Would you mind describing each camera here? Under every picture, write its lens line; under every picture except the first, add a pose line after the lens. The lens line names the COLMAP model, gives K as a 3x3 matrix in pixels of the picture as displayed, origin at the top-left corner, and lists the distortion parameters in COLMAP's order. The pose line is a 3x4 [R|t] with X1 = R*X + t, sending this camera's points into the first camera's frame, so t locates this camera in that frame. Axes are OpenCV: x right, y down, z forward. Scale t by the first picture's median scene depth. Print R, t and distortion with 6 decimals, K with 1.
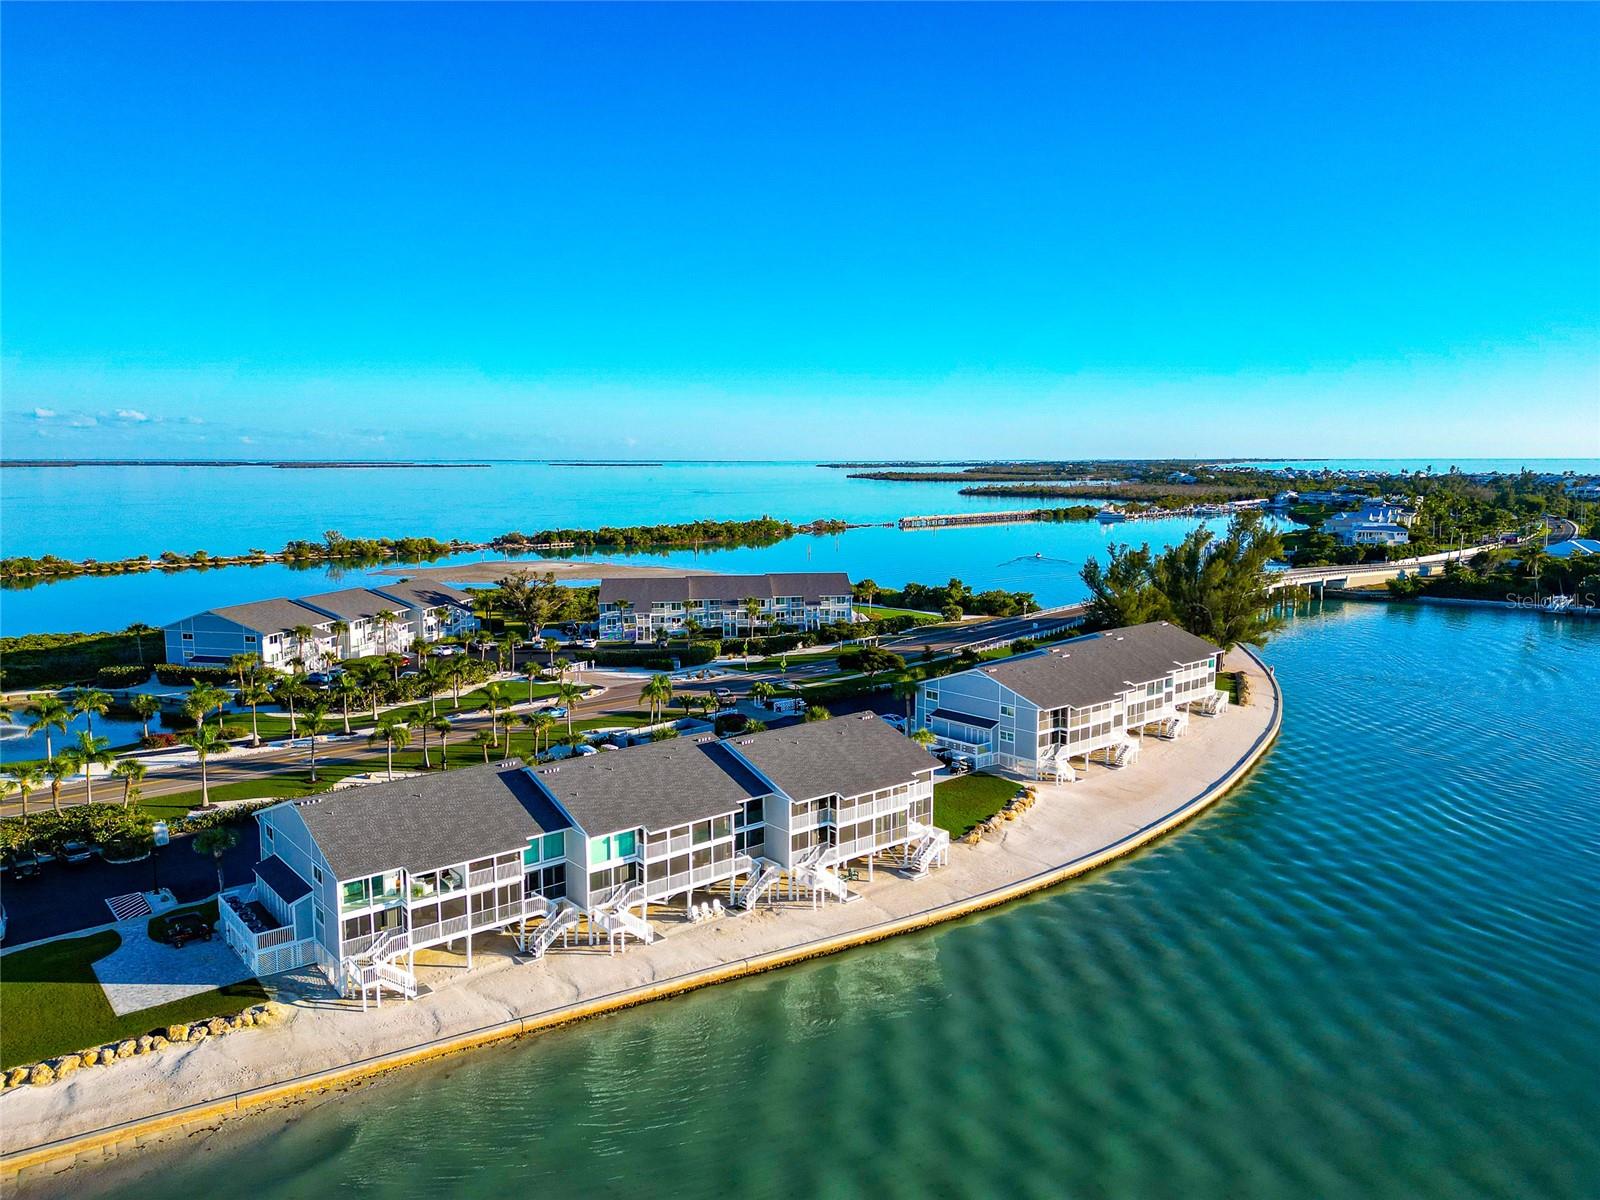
lens RADIAL K [[1102.1, 0, 800.0], [0, 1102.1, 600.0], [0, 0, 1]] dist [0.140860, -0.241629]
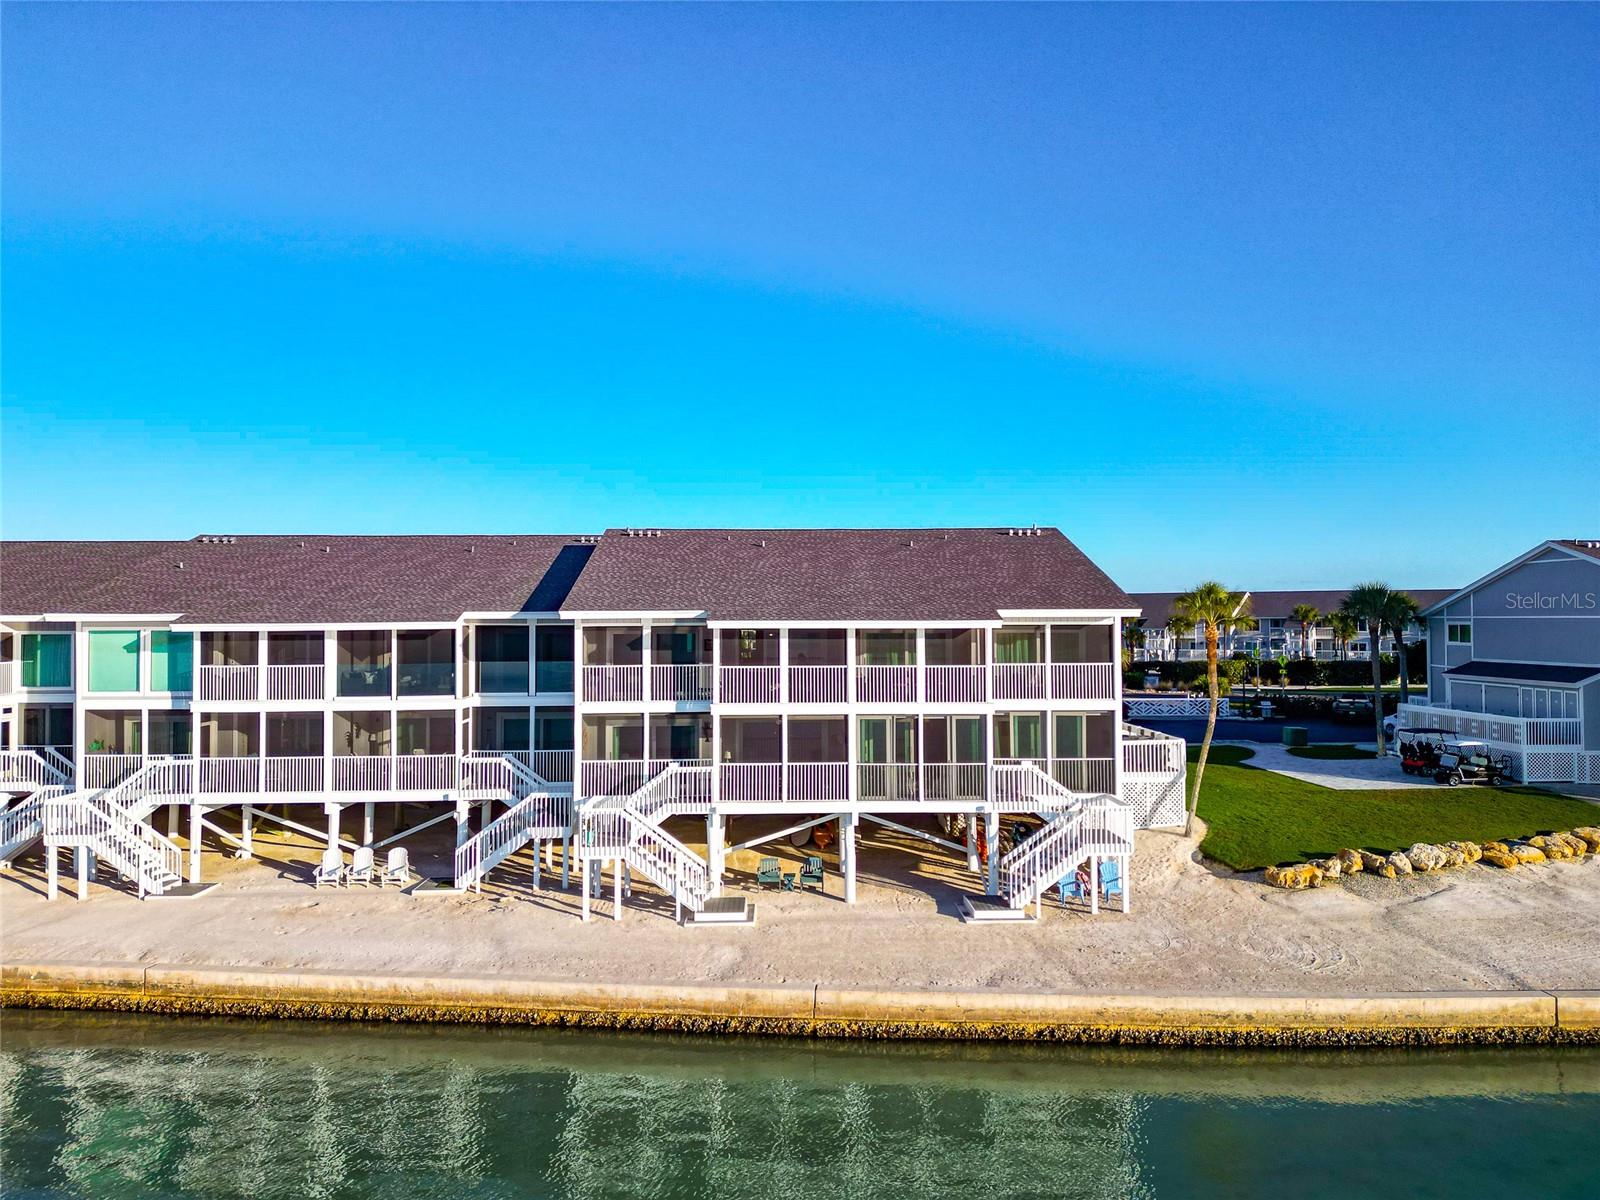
lens RADIAL K [[1117.9, 0, 800.0], [0, 1117.9, 600.0], [0, 0, 1]] dist [0.047479, -0.005792]
pose [[0.783707, -0.013379, -0.620986, 0.207196], [-0.073985, 0.990640, -0.114714, 0.153521], [0.616708, 0.135846, 0.775382, 0.539397]]
